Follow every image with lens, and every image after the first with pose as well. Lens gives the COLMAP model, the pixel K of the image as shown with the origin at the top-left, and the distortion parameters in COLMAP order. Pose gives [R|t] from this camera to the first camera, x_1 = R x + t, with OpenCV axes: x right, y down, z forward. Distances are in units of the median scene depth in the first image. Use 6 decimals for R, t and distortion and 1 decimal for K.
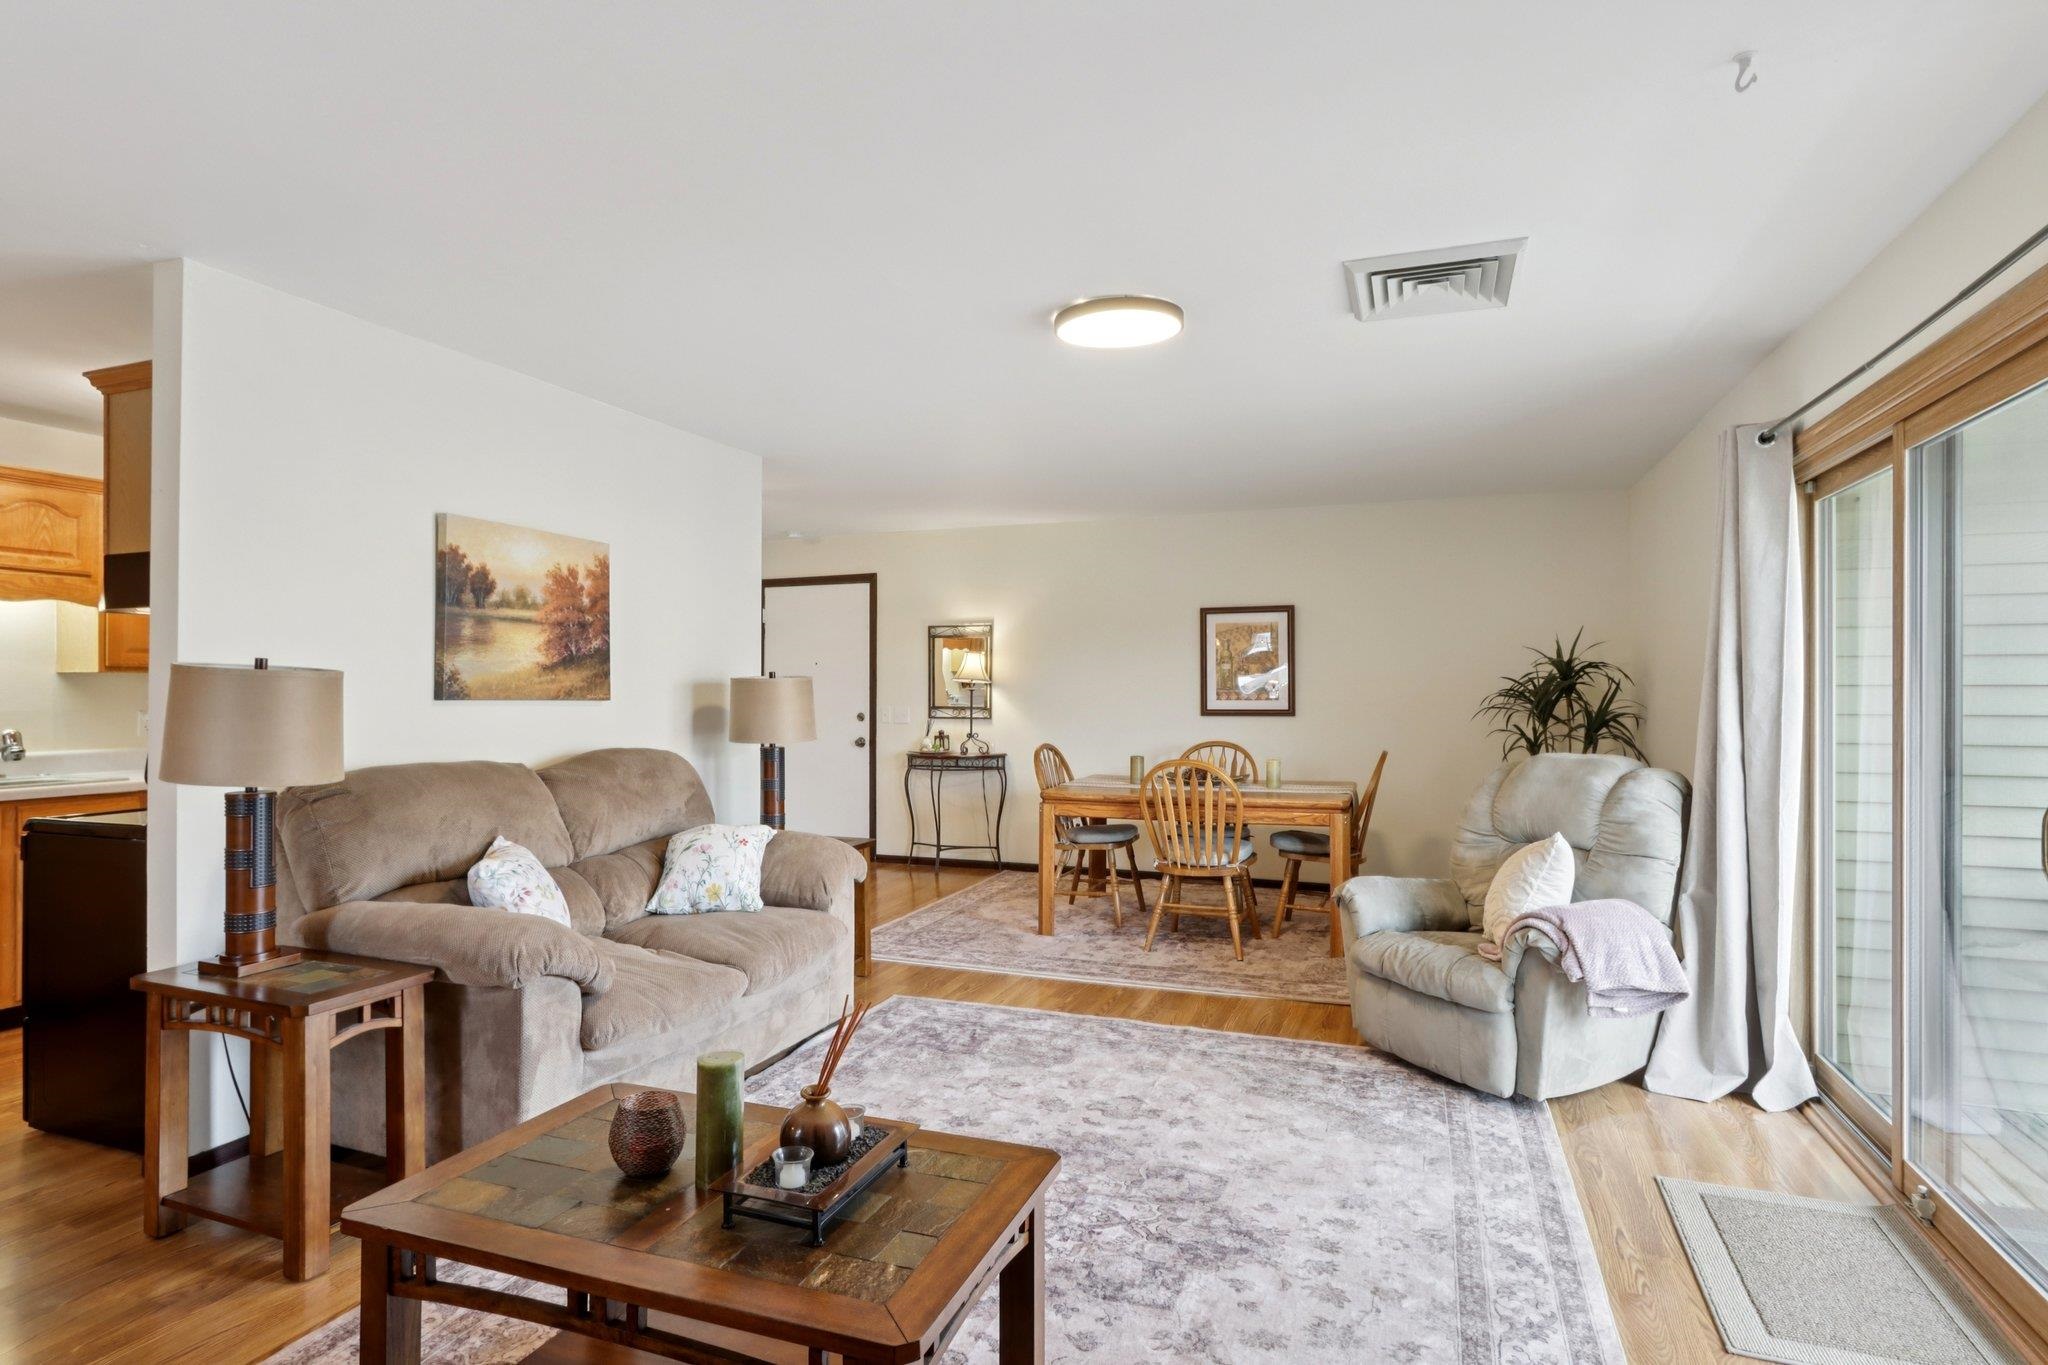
lens RADIAL K [[1080.8, 0, 1000.1], [0, 1080.8, 688.9], [0, 0, 1]] dist [-0.002385, 0.001026]
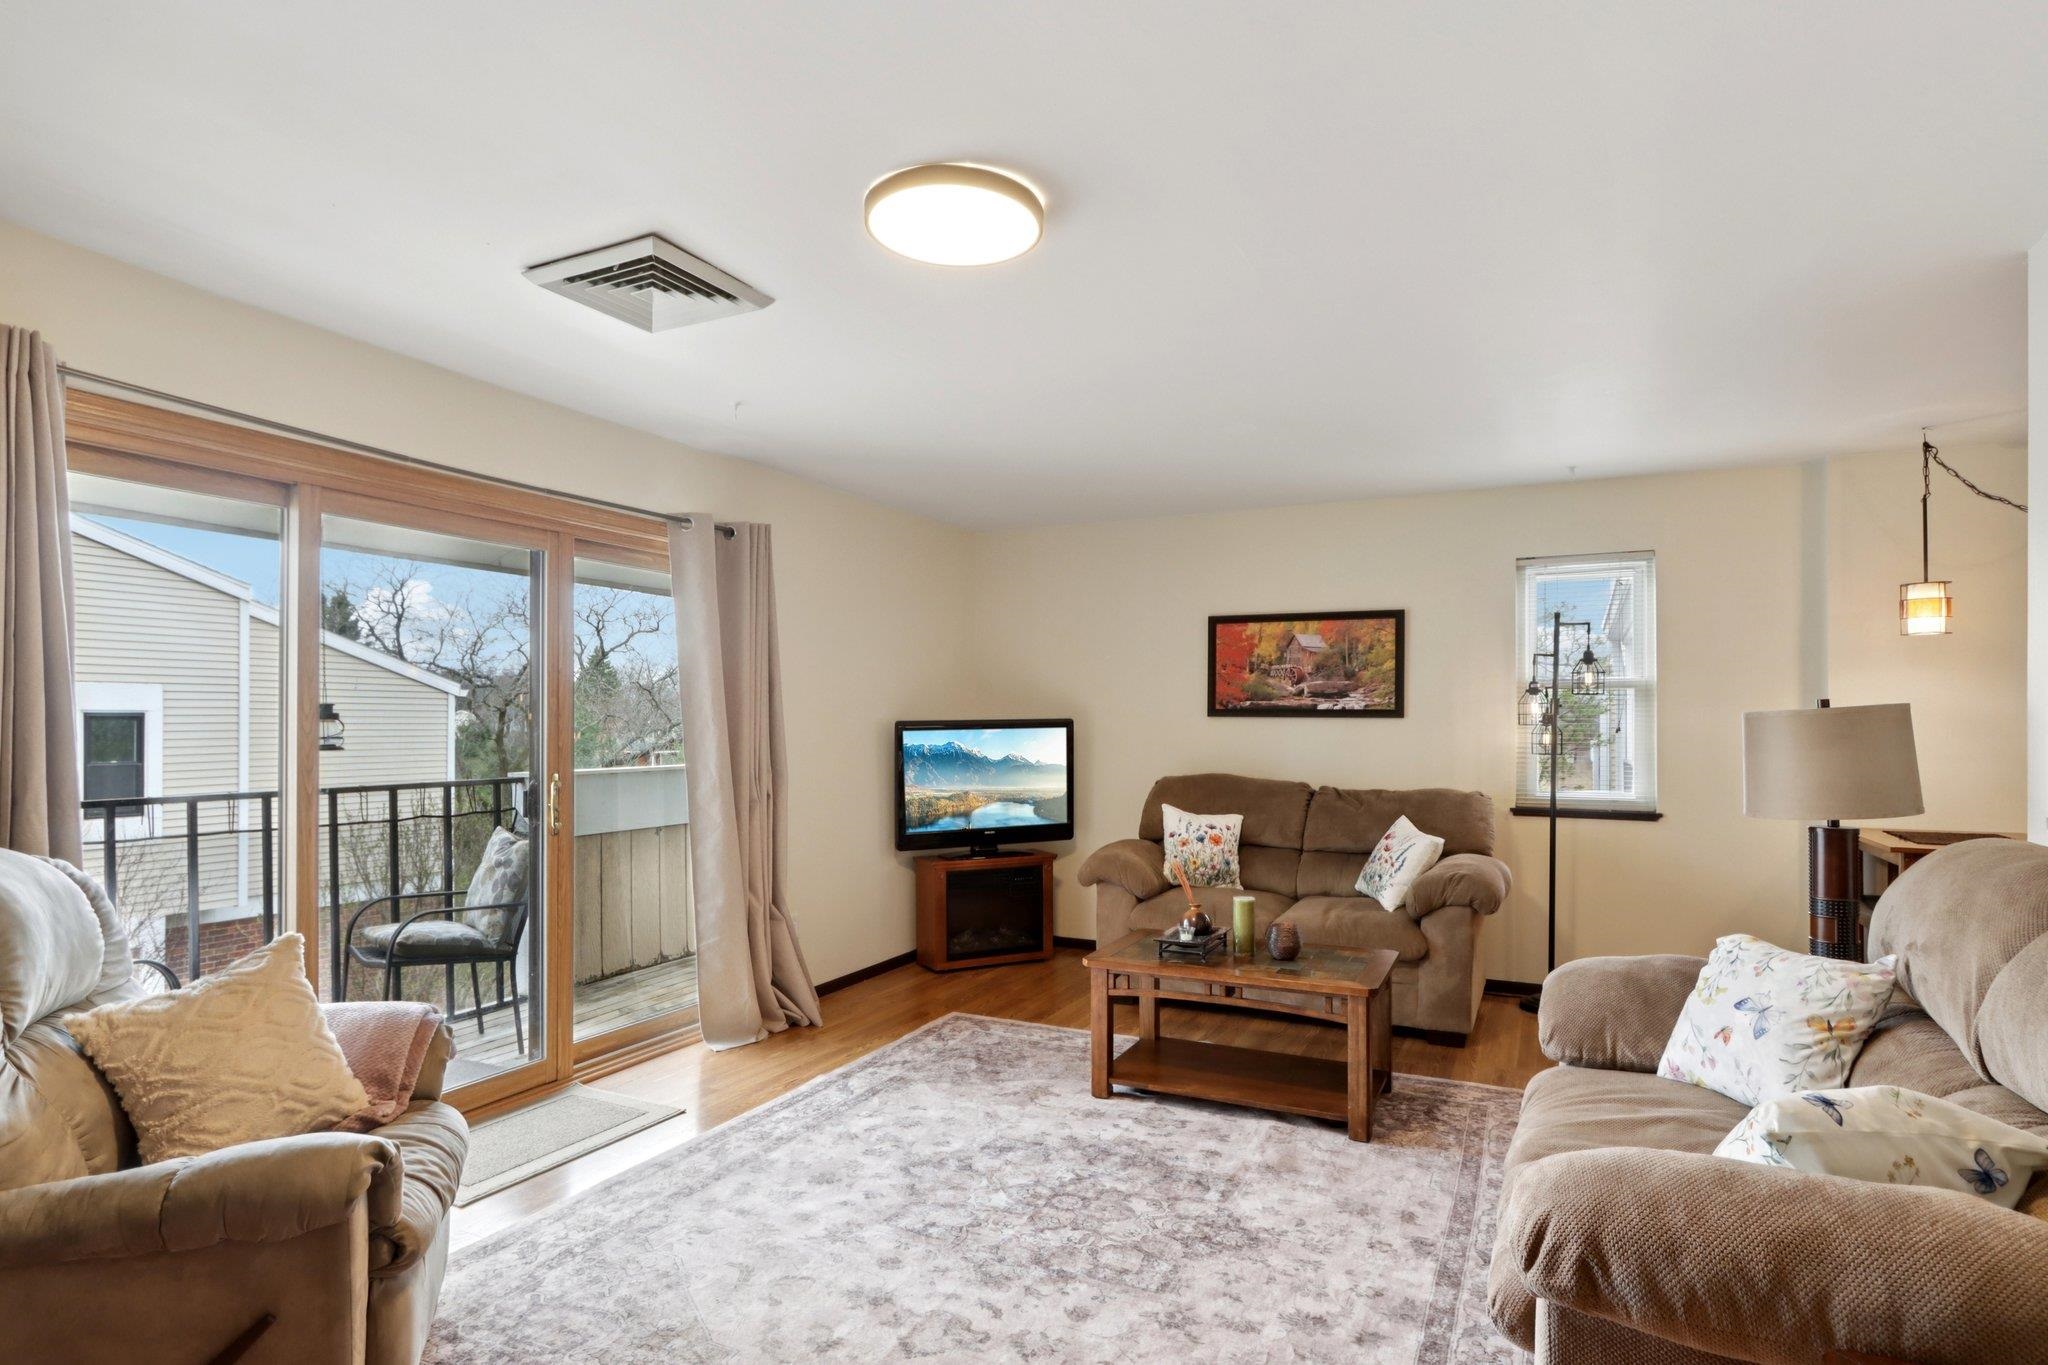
lens RADIAL K [[1095.9, 0, 1004.1], [0, 1095.9, 726.0], [0, 0, 1]] dist [-0.002555, 0.000329]
pose [[-0.996055, -0.003669, 0.088659, 0.007467], [-0.003780, 0.999992, -0.001081, 0.000840], [-0.088655, -0.001412, -0.996061, 1.387116]]
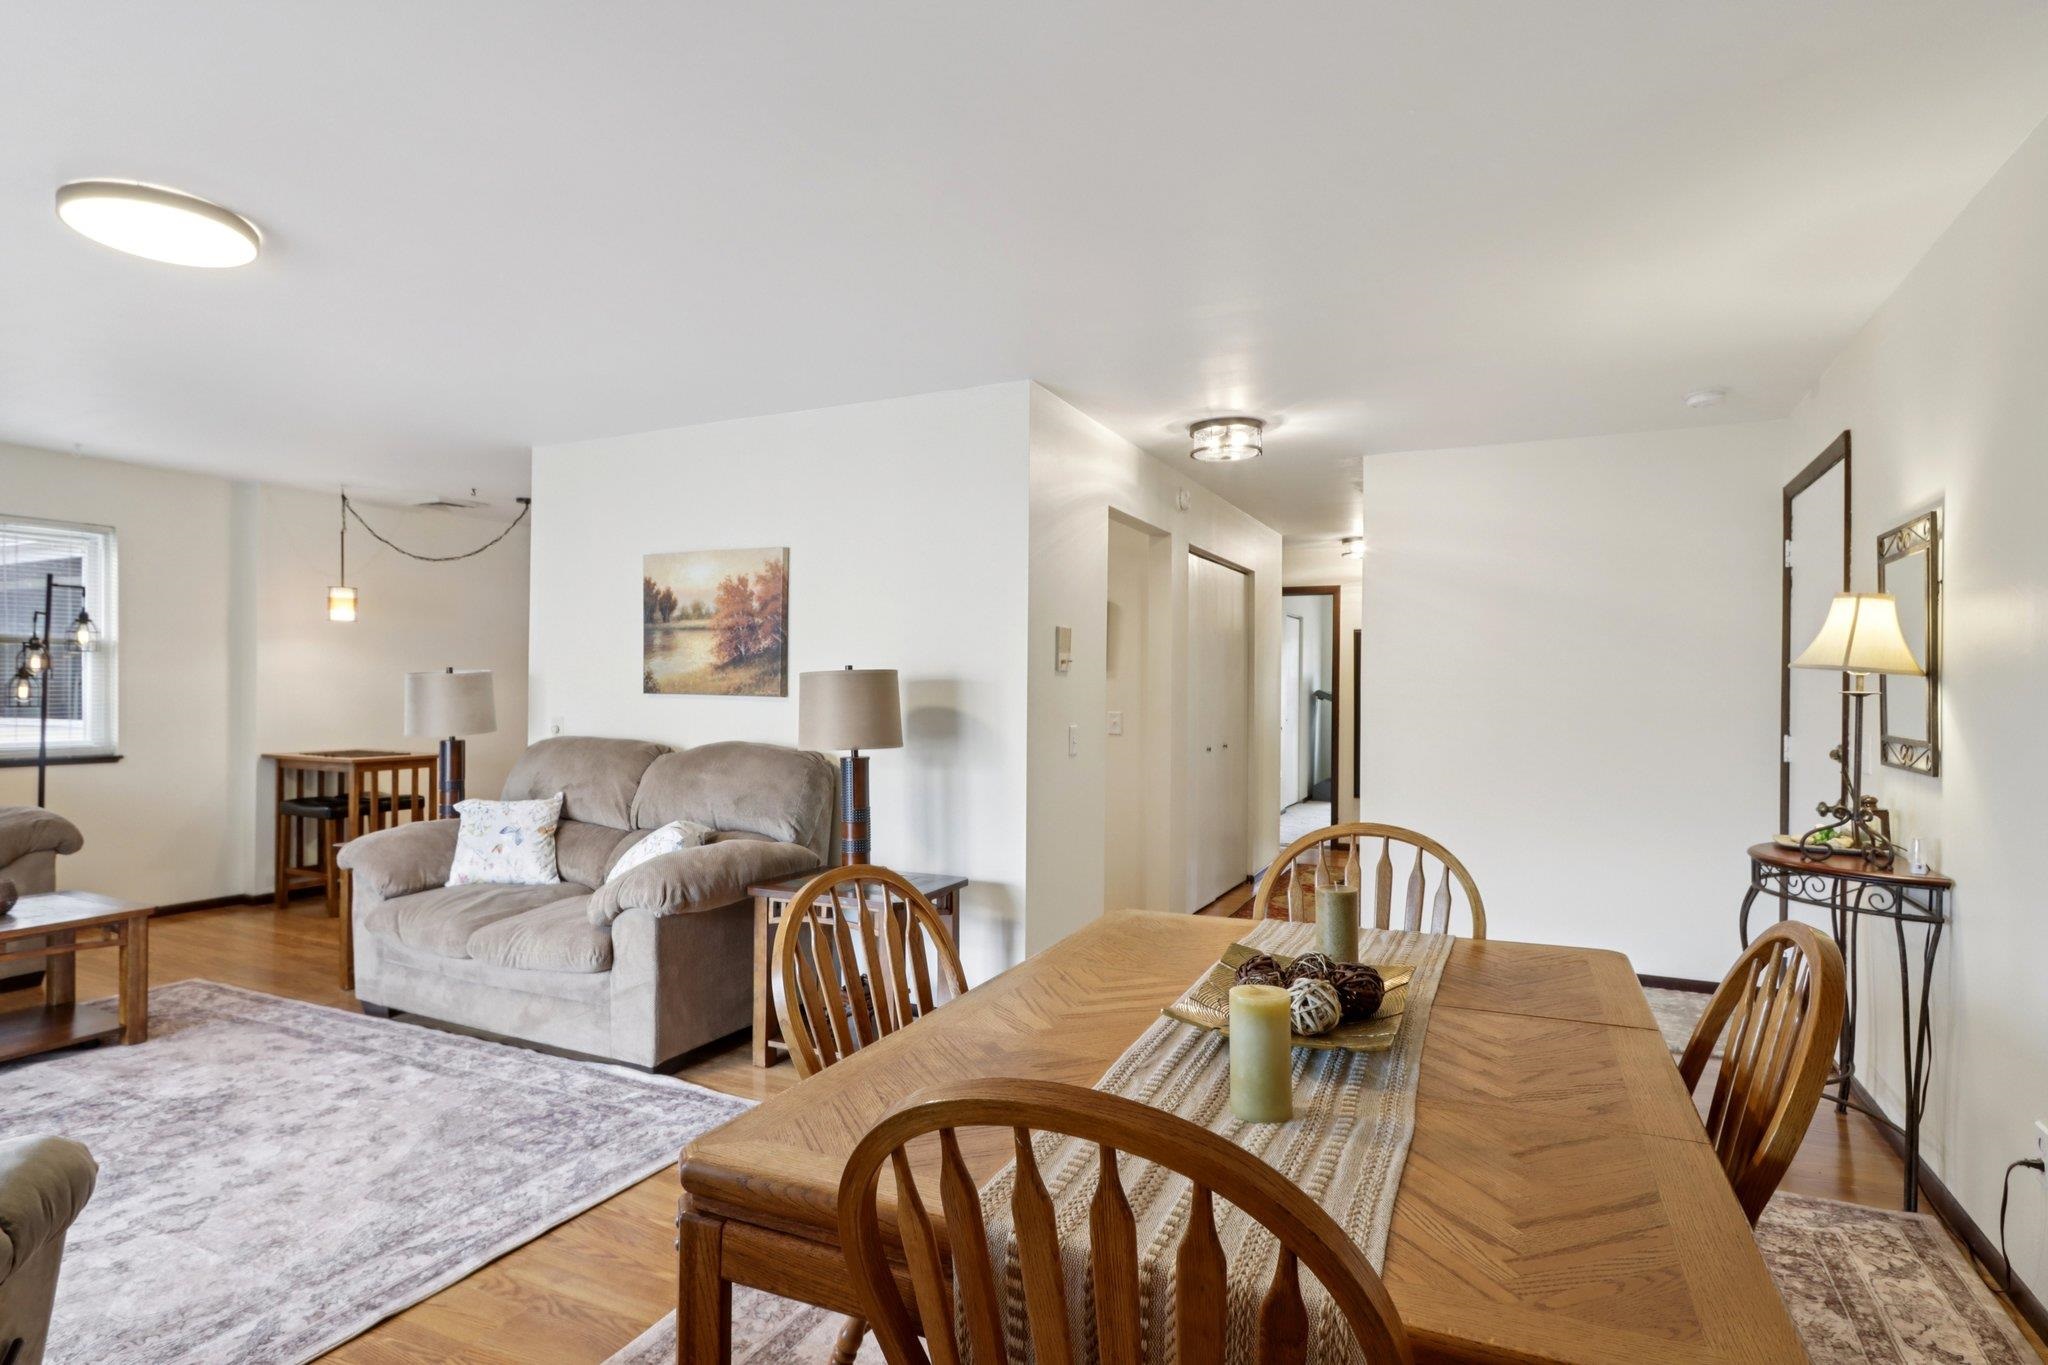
lens RADIAL K [[1067.8, 0, 1016.7], [0, 1067.8, 703.5], [0, 0, 1]] dist [-0.001577, 0.001554]
pose [[-0.072462, 0.015394, -0.997252, 0.682166], [-0.005071, 0.999862, 0.015803, -0.000446], [0.997358, 0.006202, -0.072374, 1.363067]]
